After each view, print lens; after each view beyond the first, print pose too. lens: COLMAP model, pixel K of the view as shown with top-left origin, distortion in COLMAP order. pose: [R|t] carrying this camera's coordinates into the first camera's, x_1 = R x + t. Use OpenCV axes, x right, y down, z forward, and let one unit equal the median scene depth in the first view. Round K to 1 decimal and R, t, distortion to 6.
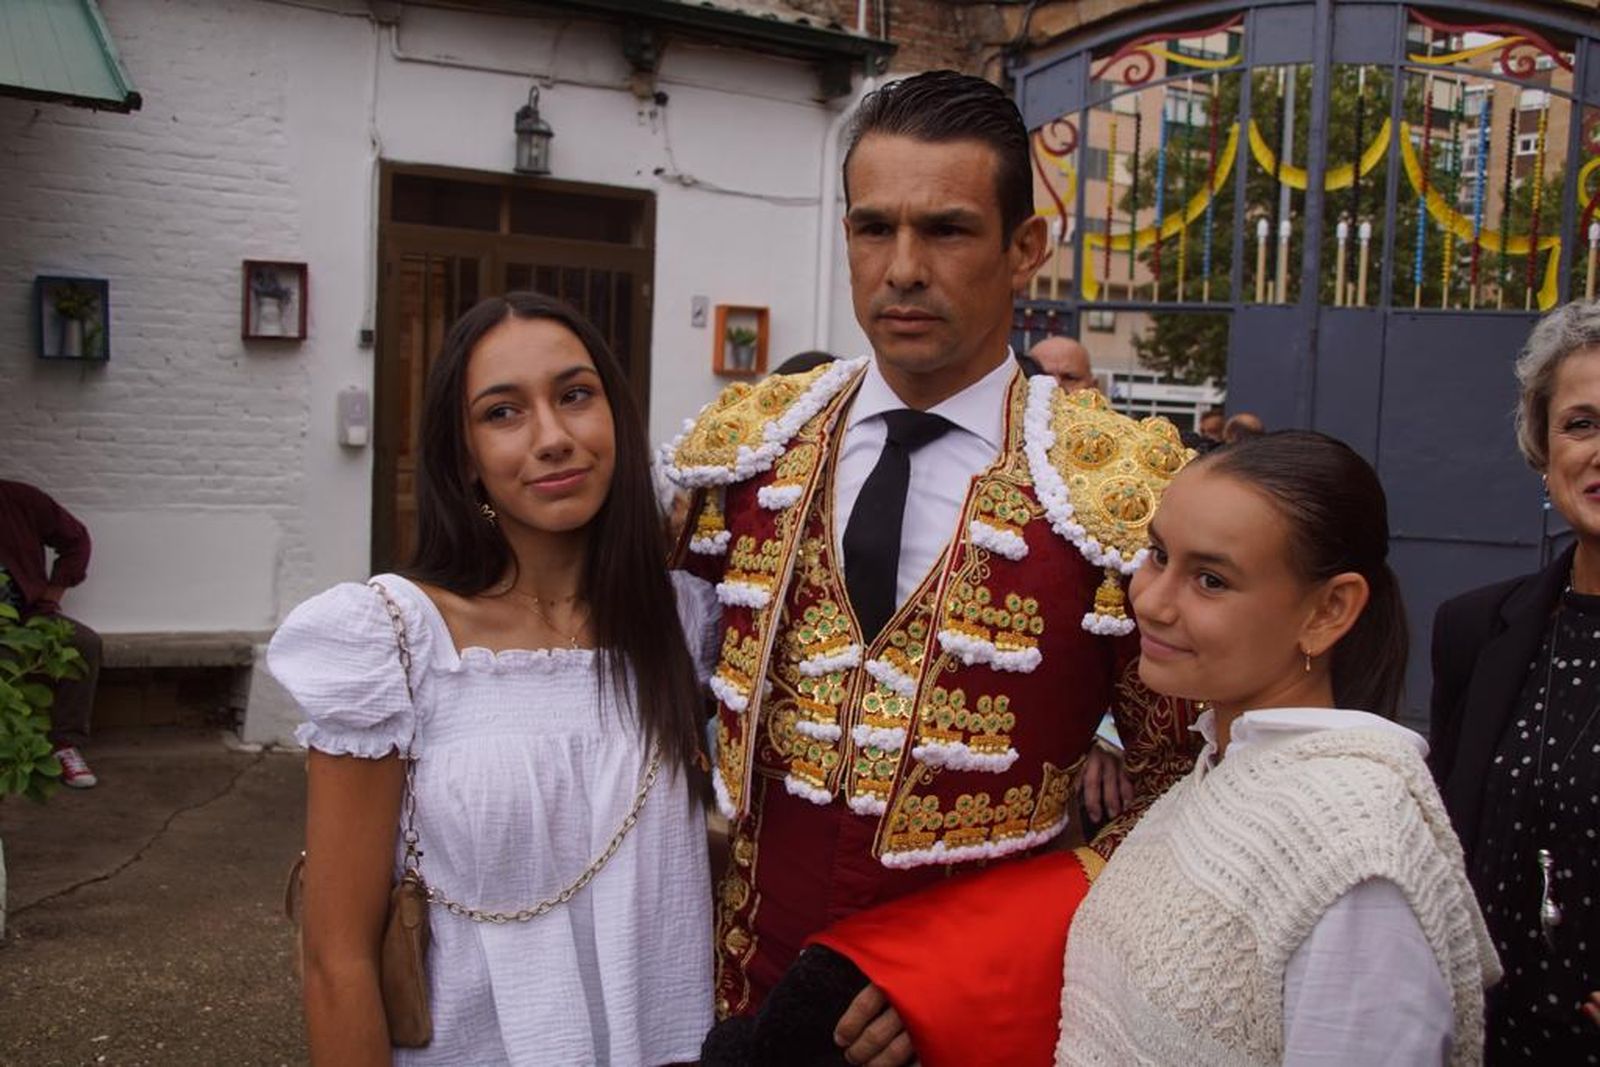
lens RADIAL K [[1342.6, 0, 798.8], [0, 1342.6, 498.2], [0, 0, 1]] dist [-0.215286, -0.013498]
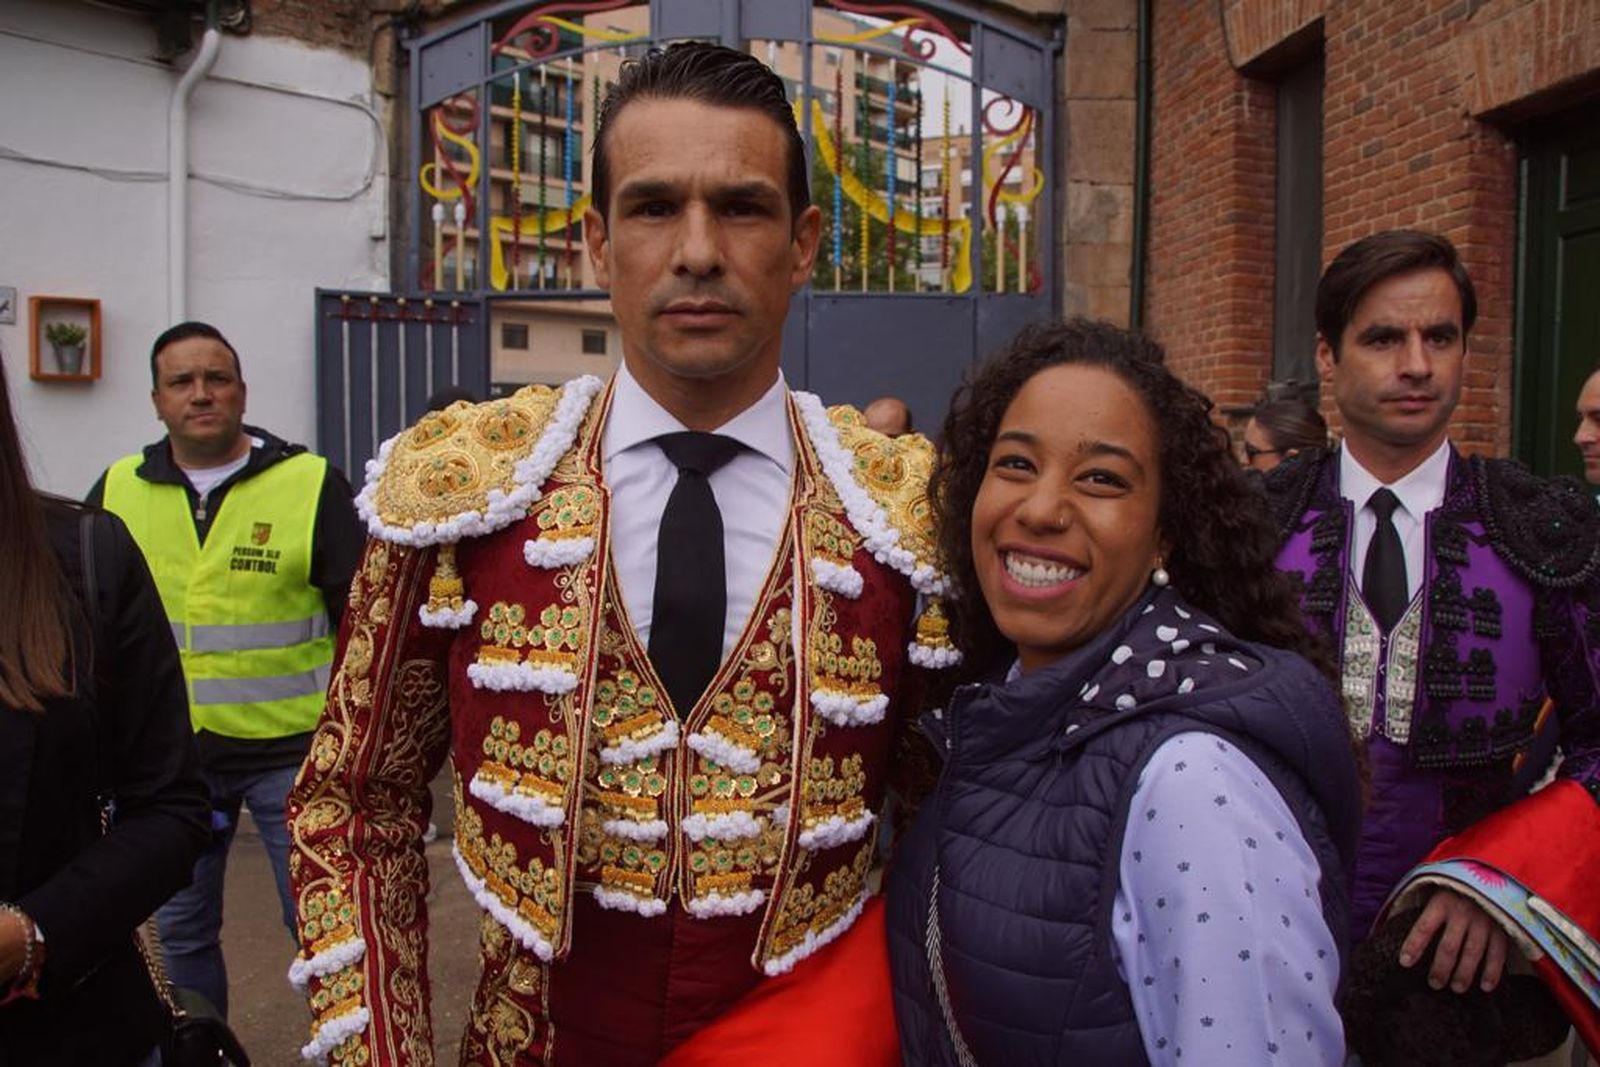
lens RADIAL K [[1282.4, 0, 800.0], [0, 1282.4, 533.5], [0, 0, 1]] dist [-0.161545, 0.138914]
pose [[0.846537, -0.091651, 0.524380, -0.295898], [0.067695, 0.995604, 0.064728, -0.051977], [-0.528008, -0.019297, 0.849020, 0.286648]]
